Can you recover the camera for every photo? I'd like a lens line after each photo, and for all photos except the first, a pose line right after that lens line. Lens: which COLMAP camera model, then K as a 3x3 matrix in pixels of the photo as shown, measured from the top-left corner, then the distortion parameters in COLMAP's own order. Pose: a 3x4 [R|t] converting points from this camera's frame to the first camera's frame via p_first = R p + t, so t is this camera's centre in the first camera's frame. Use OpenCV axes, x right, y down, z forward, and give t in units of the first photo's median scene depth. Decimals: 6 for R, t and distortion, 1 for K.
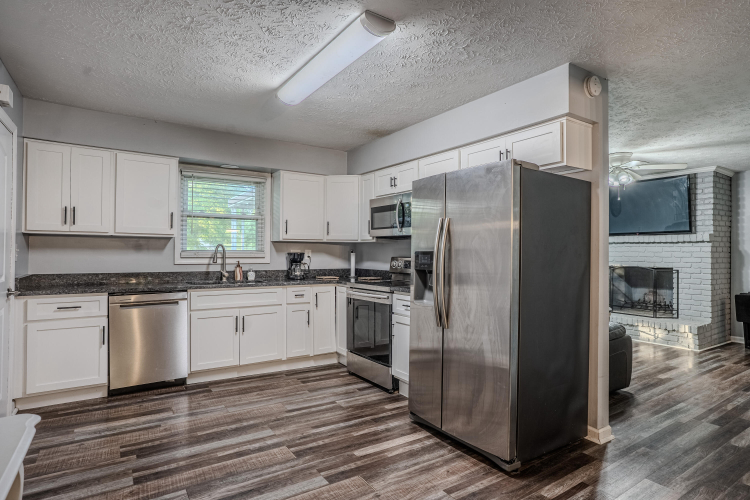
lens RADIAL K [[416.4, 0, 376.8], [0, 416.4, 249.9], [0, 0, 1]] dist [-0.005864, 0.001475]
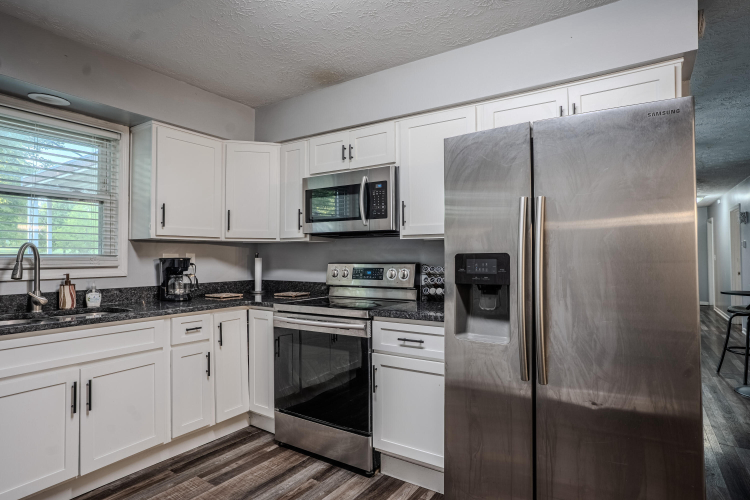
lens RADIAL K [[416.4, 0, 376.8], [0, 416.4, 249.9], [0, 0, 1]] dist [-0.005864, 0.001475]
pose [[0.920951, -0.001535, 0.389675, -0.170690], [0.005571, 0.999942, -0.009228, 0.002136], [-0.389638, 0.010670, 0.920906, 0.336007]]
